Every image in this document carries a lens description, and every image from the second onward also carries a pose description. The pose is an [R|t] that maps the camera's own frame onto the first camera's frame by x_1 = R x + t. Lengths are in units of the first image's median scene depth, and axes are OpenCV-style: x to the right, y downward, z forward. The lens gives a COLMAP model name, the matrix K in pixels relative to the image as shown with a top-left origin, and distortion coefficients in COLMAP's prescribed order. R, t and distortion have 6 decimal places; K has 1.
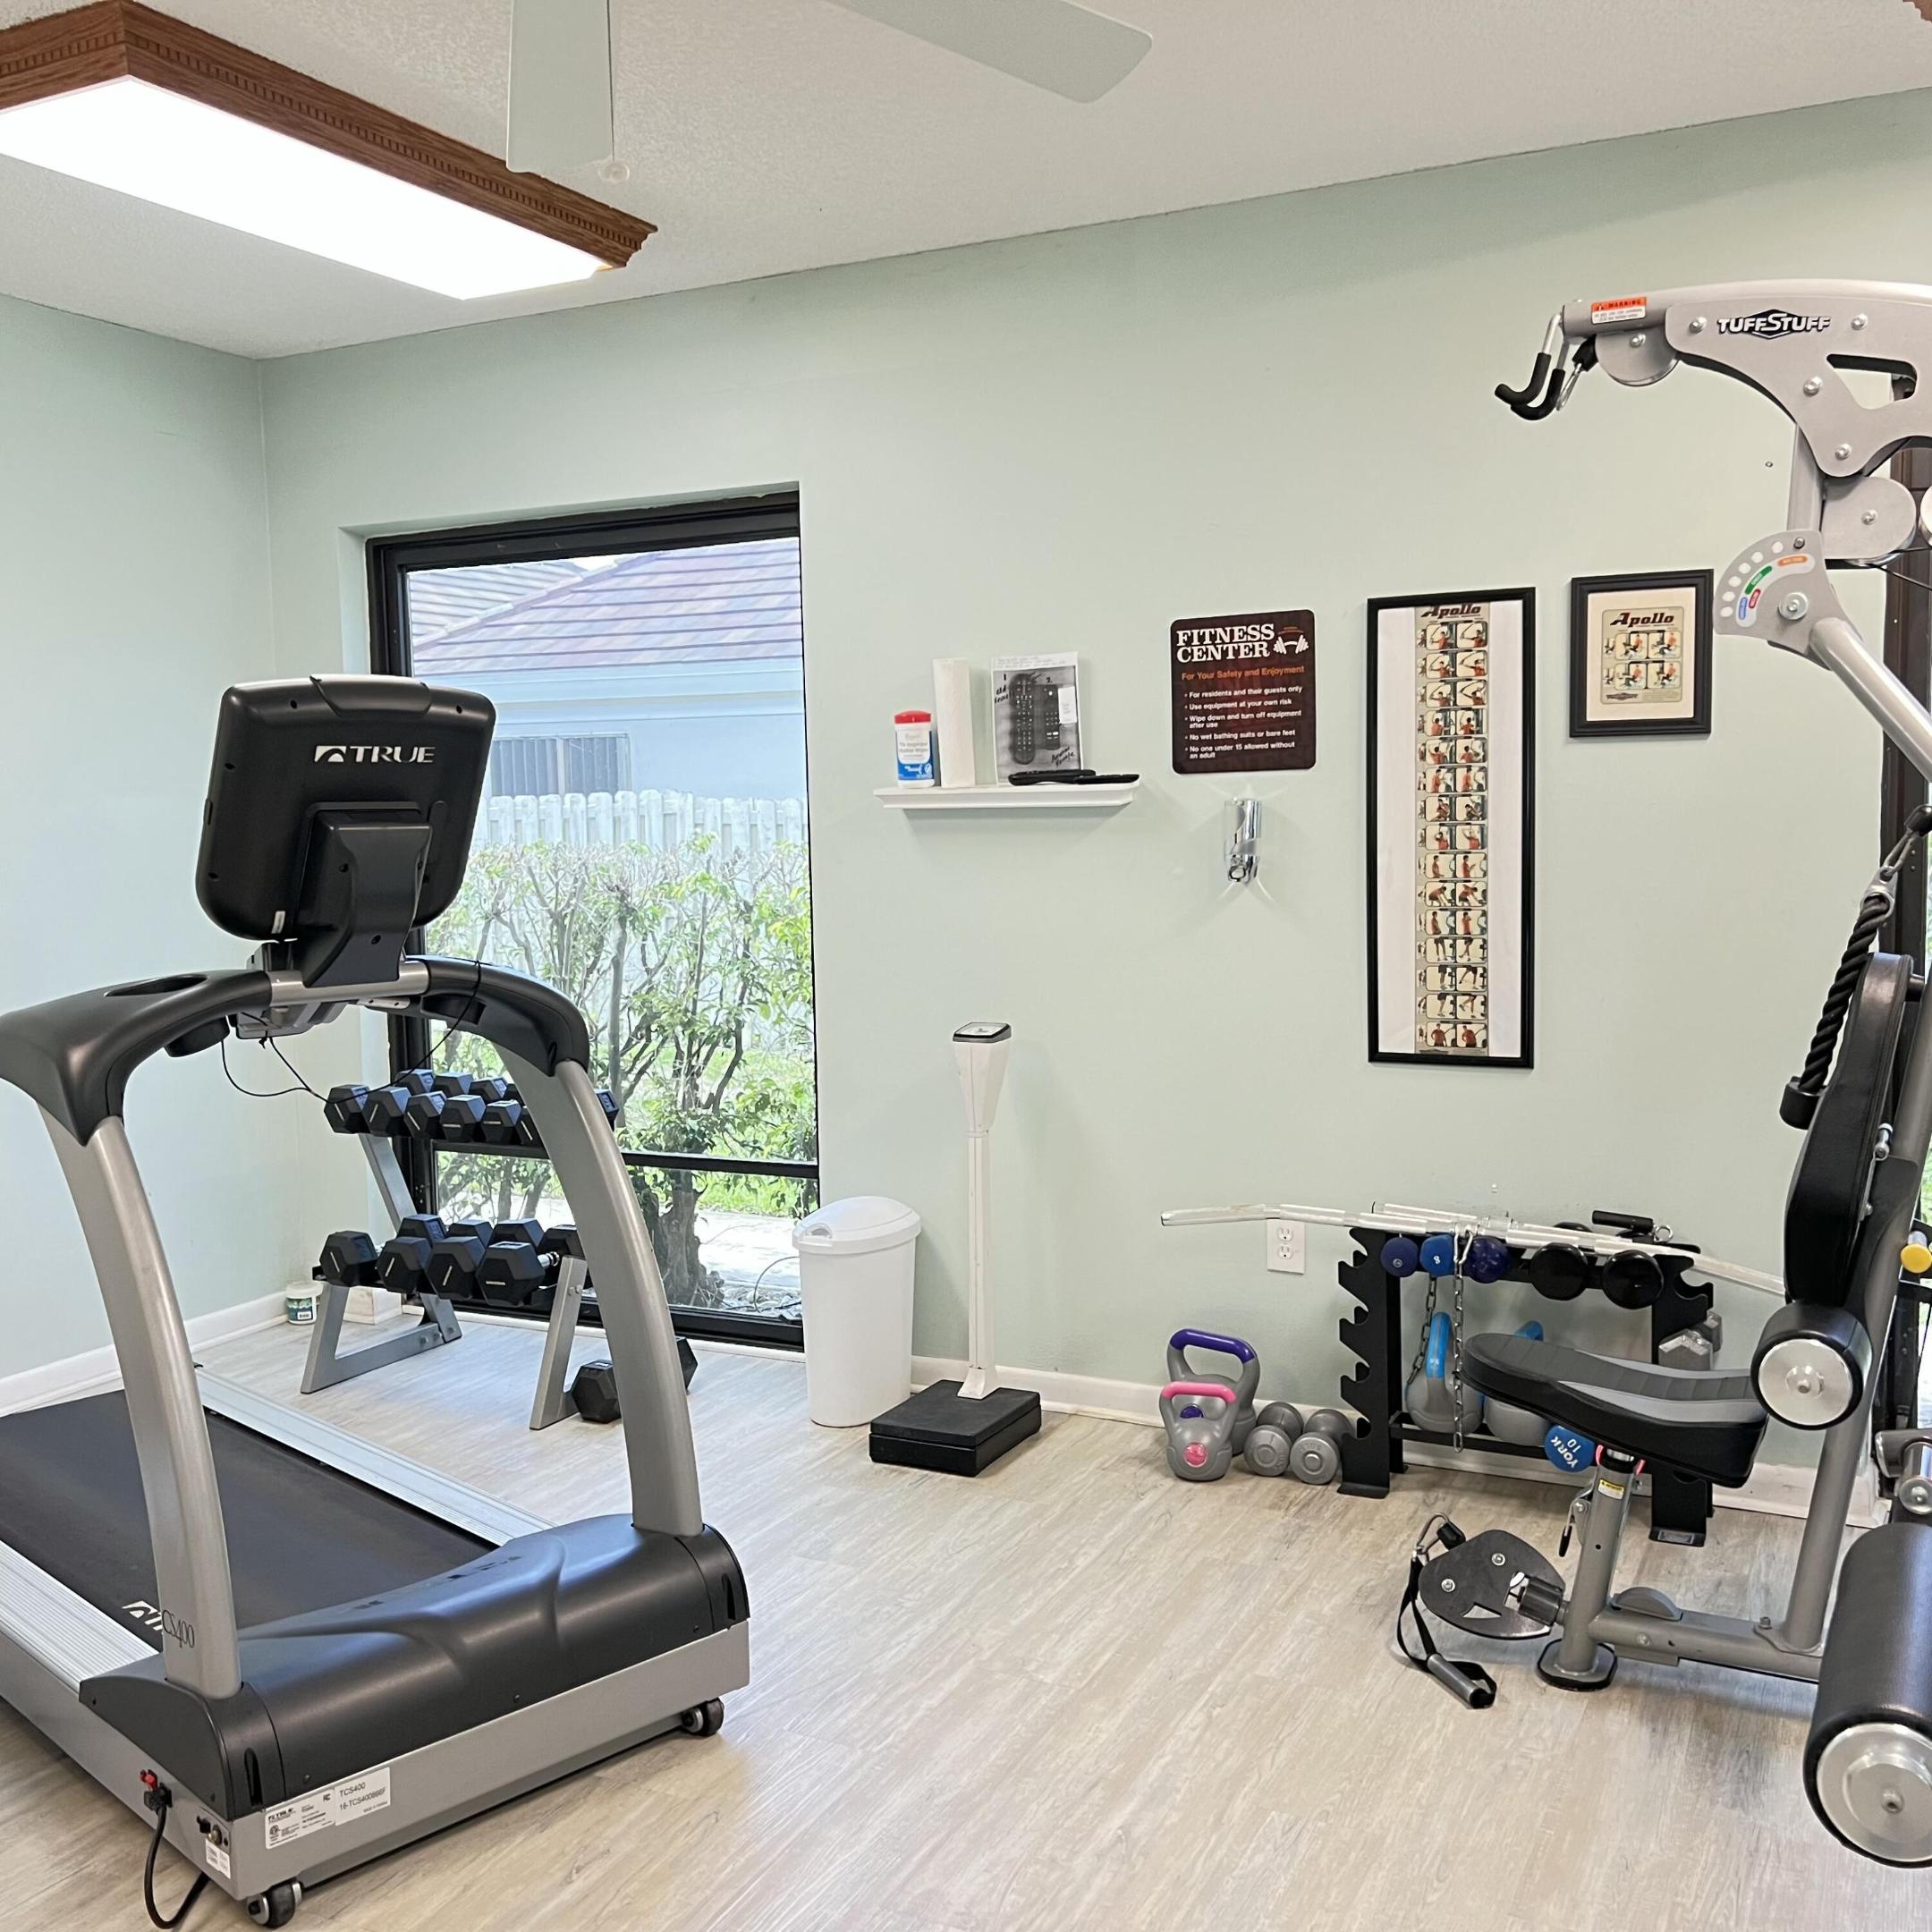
lens RADIAL K [[1917.2, 0, 964.8], [0, 1917.2, 957.4], [0, 0, 1]] dist [0.141078, -0.244851]
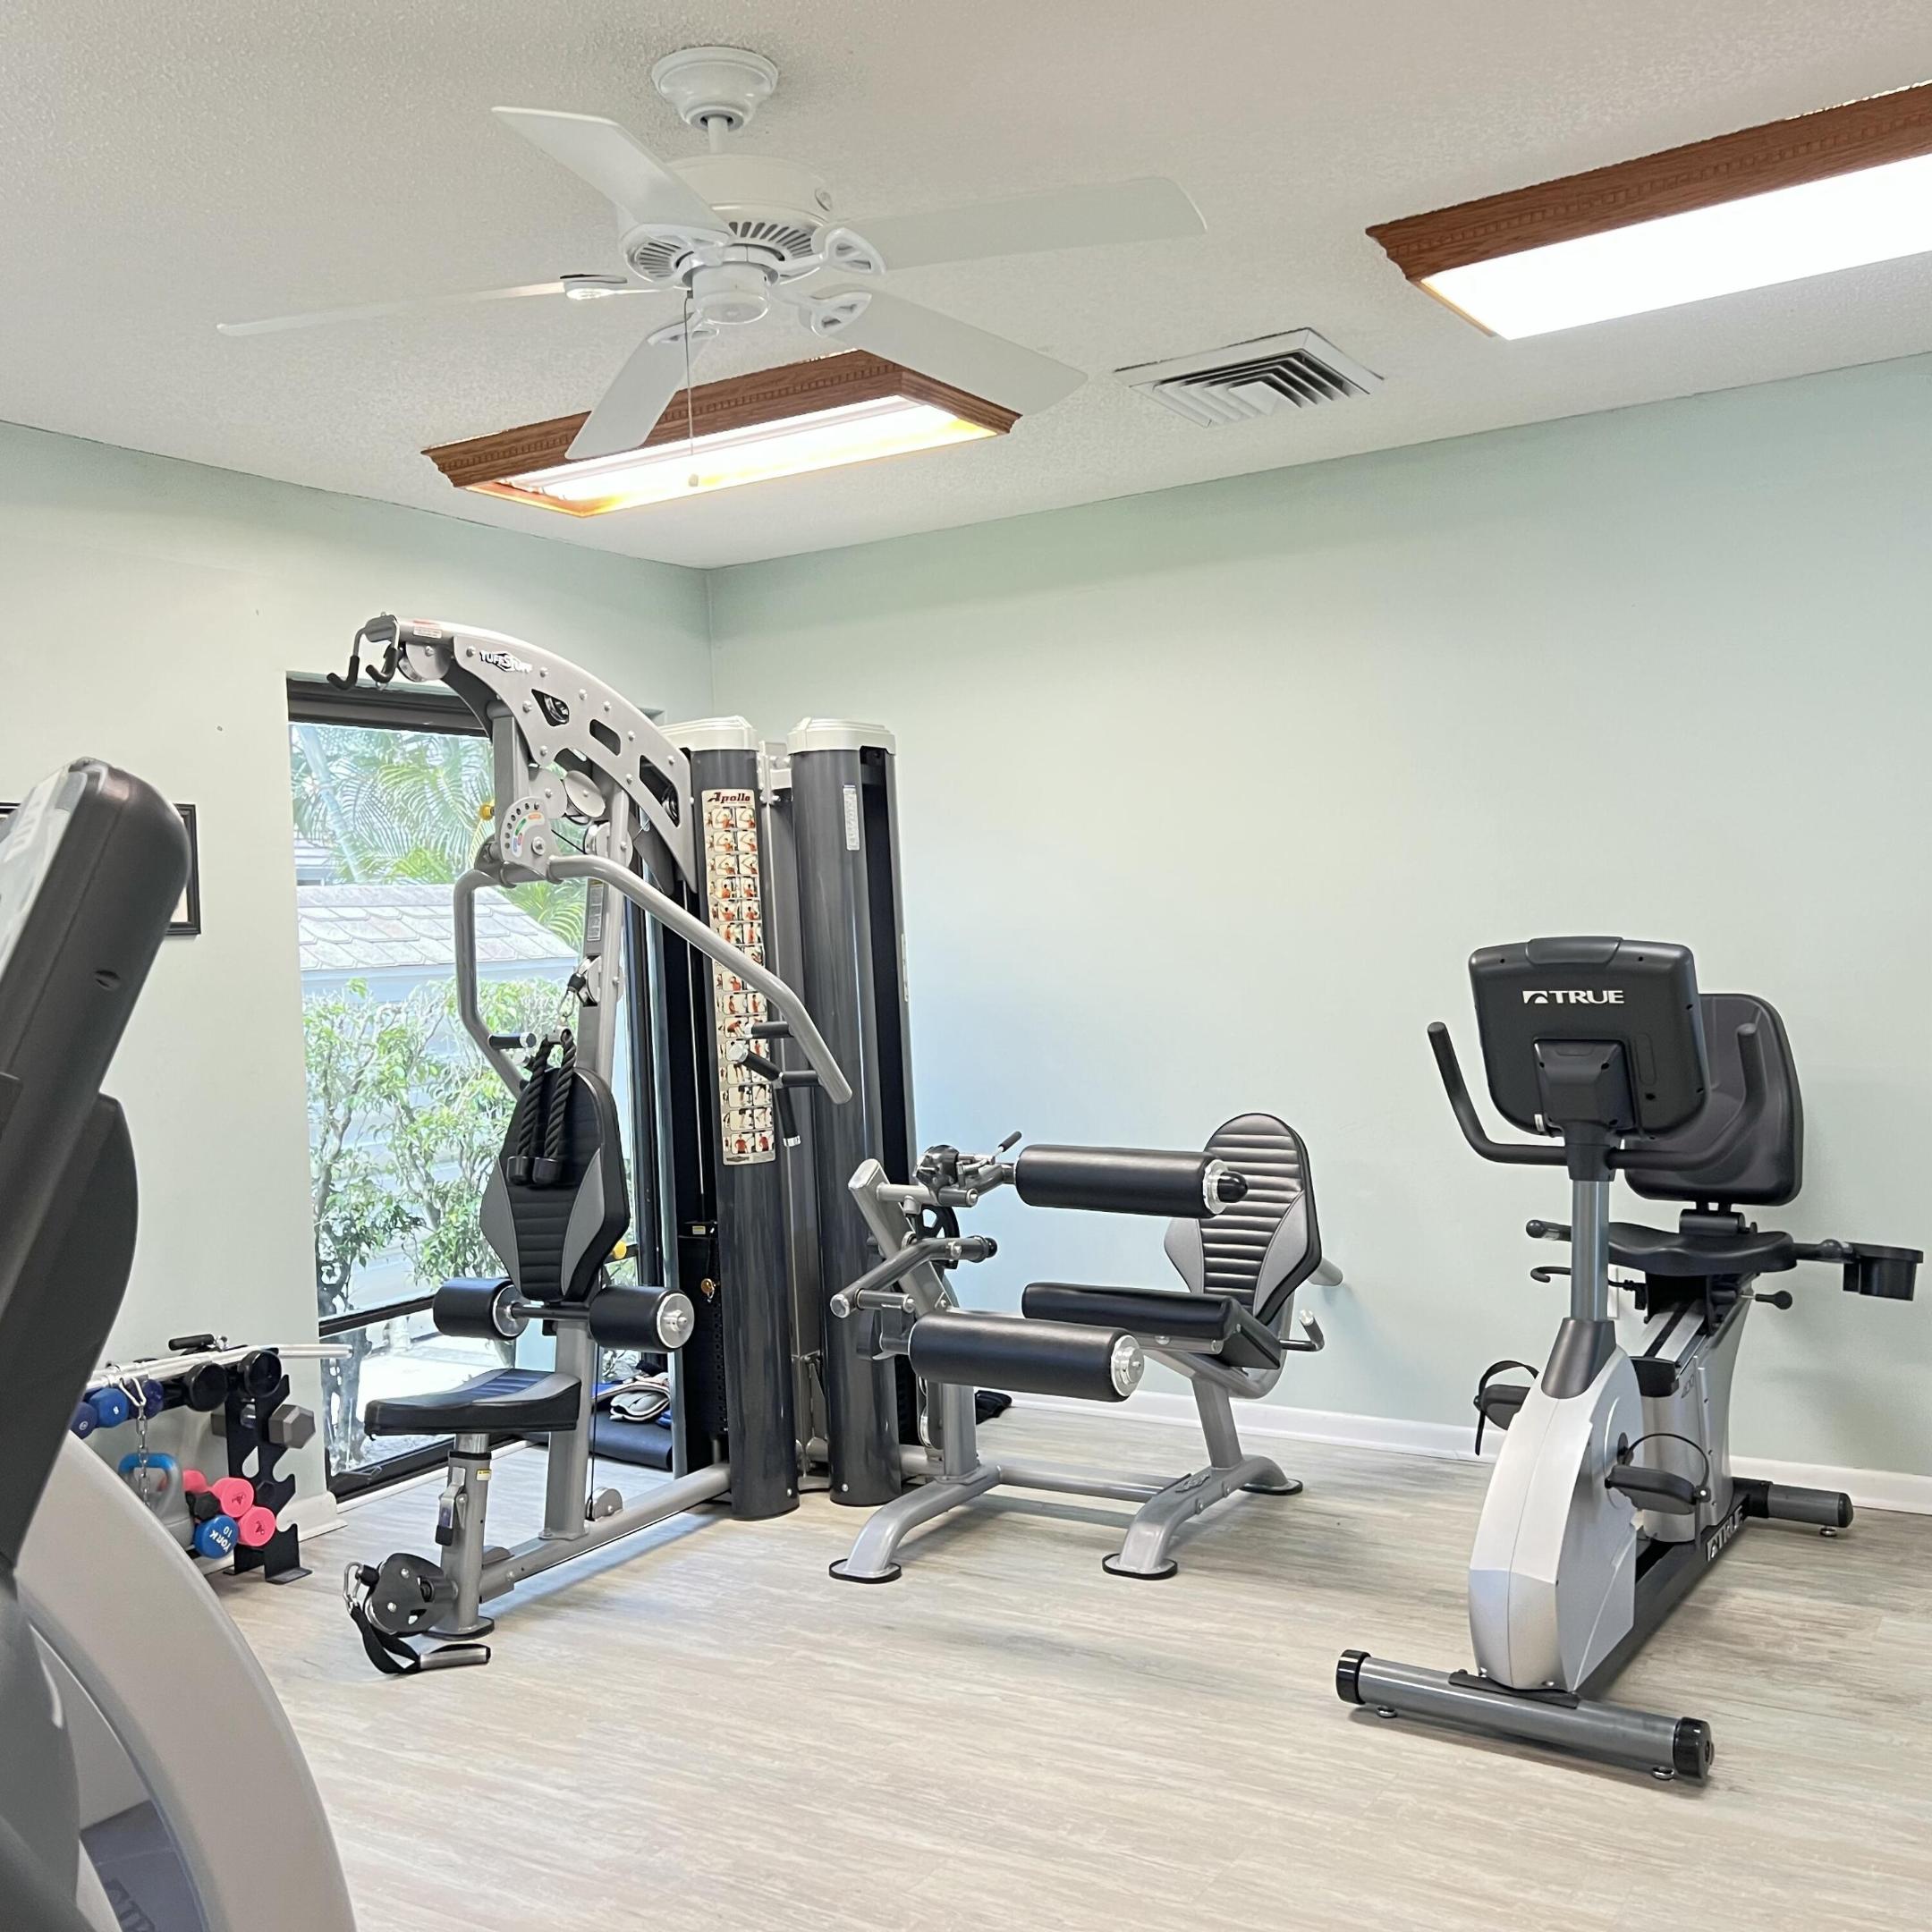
lens RADIAL K [[1931.8, 0, 958.5], [0, 1931.8, 946.3], [0, 0, 1]] dist [0.070330, -0.010097]
pose [[0.104576, 0.006837, 0.994493, -0.762674], [0.121556, 0.992391, -0.019605, -0.021295], [-0.987060, 0.122937, 0.102950, 0.371115]]
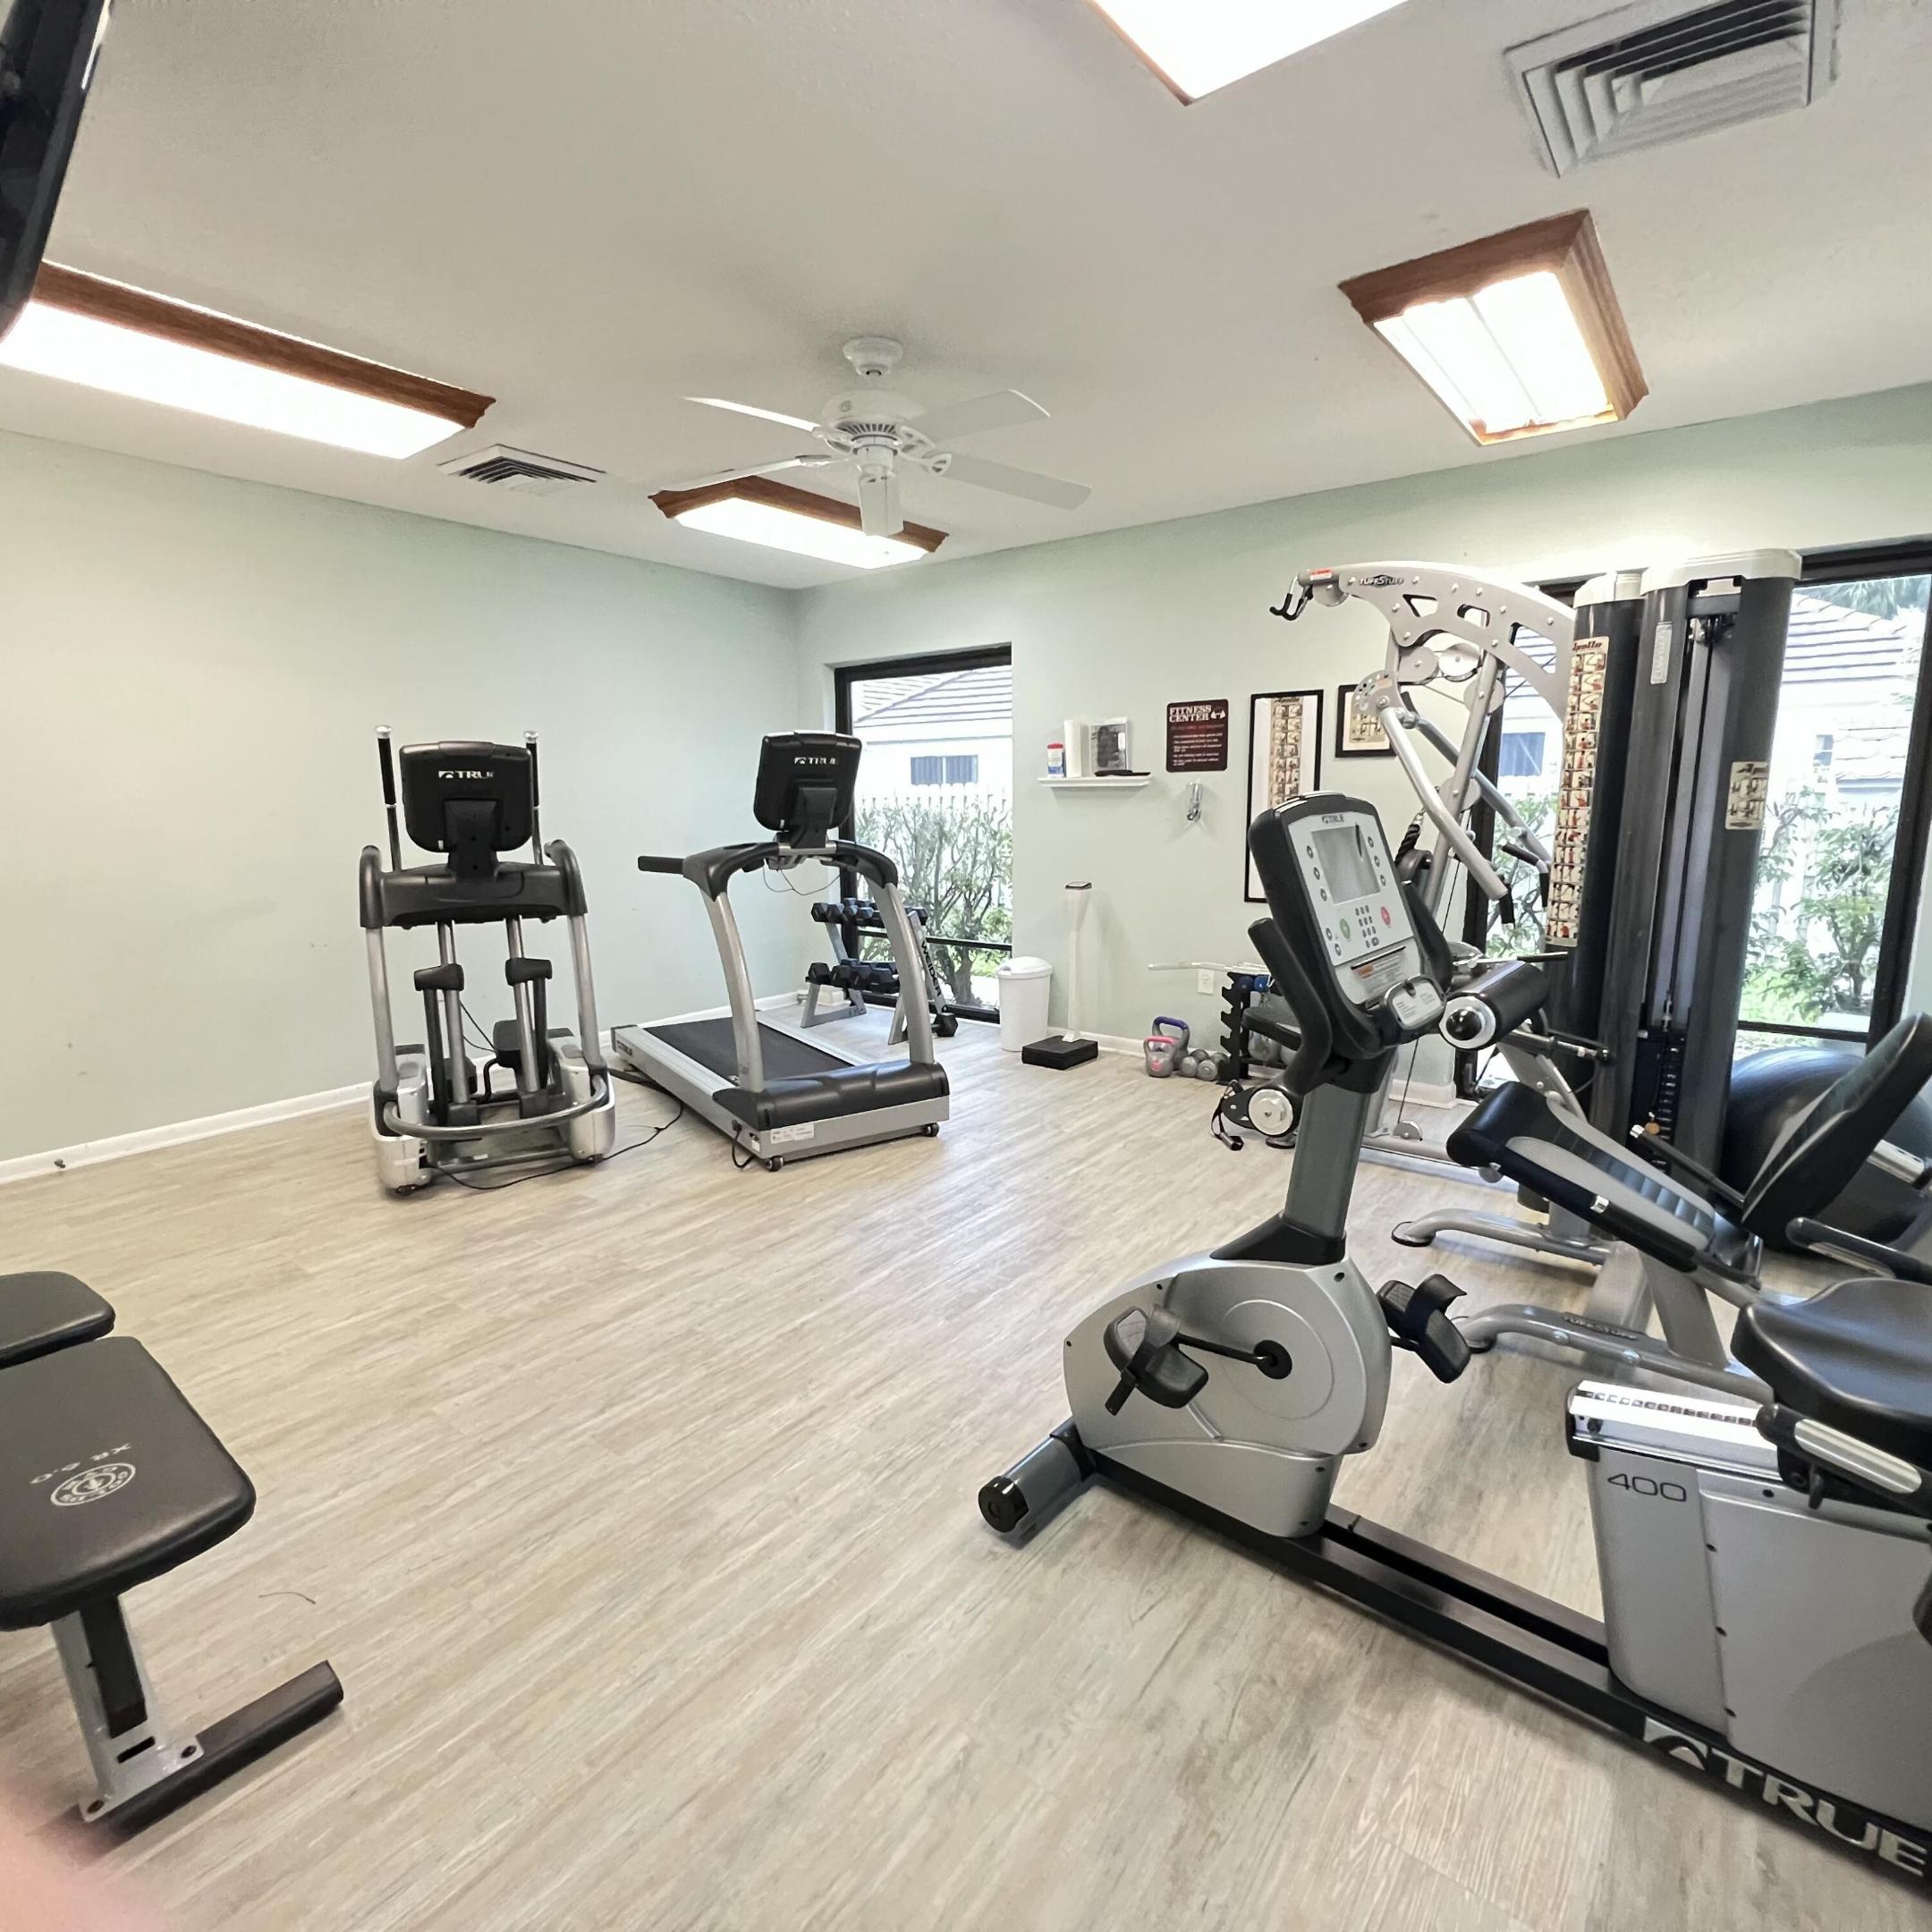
lens RADIAL K [[1011.5, 0, 966.0], [0, 1011.5, 966.0], [0, 0, 1]] dist [-0.001201, 0.000063]
pose [[0.980789, 0.044706, -0.189881, 0.122675], [-0.027435, 0.995322, 0.092631, 0.029192], [0.193134, -0.085642, 0.977428, -0.238339]]
